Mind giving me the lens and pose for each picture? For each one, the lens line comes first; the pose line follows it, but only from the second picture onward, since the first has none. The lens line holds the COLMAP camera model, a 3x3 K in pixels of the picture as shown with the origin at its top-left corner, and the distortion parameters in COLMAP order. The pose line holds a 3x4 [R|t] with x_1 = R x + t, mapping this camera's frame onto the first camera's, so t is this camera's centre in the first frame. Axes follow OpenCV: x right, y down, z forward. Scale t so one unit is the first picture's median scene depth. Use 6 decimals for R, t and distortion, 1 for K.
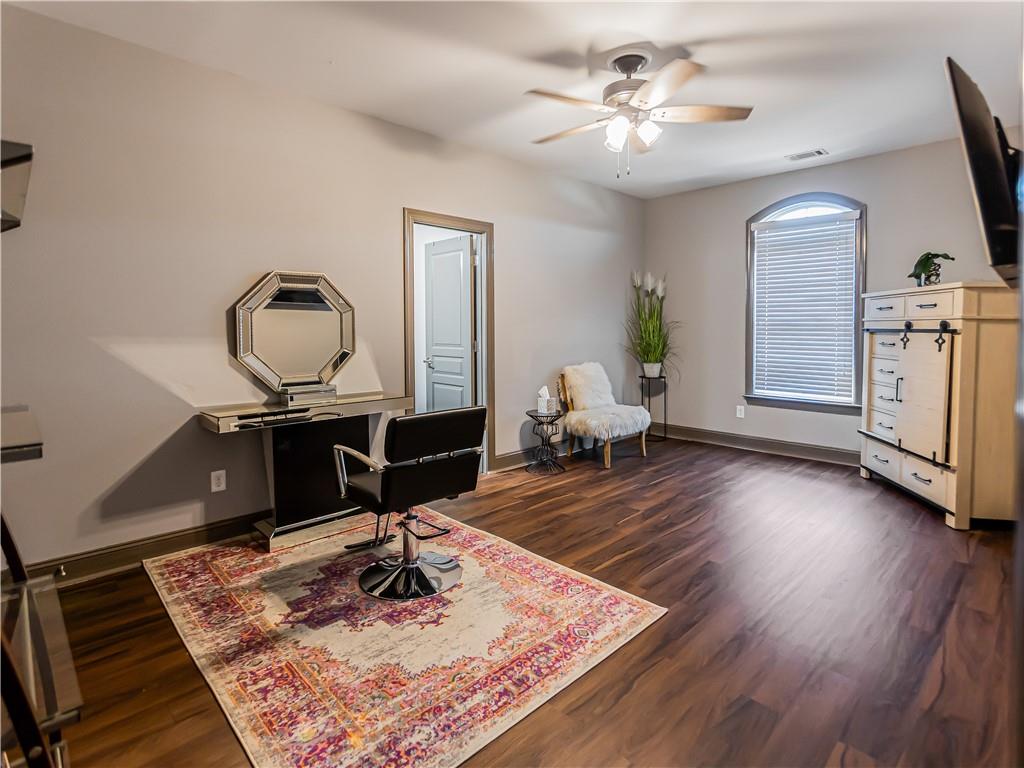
lens RADIAL K [[525.1, 0, 513.2], [0, 525.1, 383.7], [0, 0, 1]] dist [-0.019853, 0.014100]
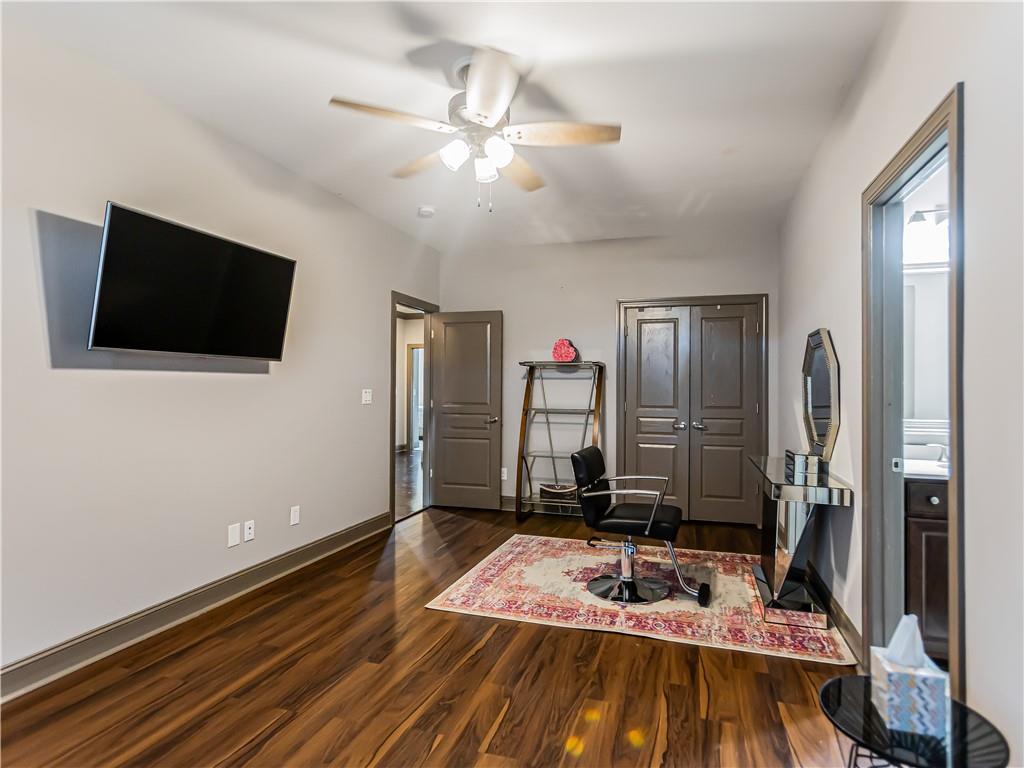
lens RADIAL K [[525.1, 0, 513.4], [0, 525.1, 385.1], [0, 0, 1]] dist [-0.019853, 0.014100]
pose [[-0.890960, -0.004867, -0.454056, 0.625931], [-0.050073, 0.994897, 0.087589, -0.210717], [0.451313, 0.100775, -0.886657, 1.985659]]
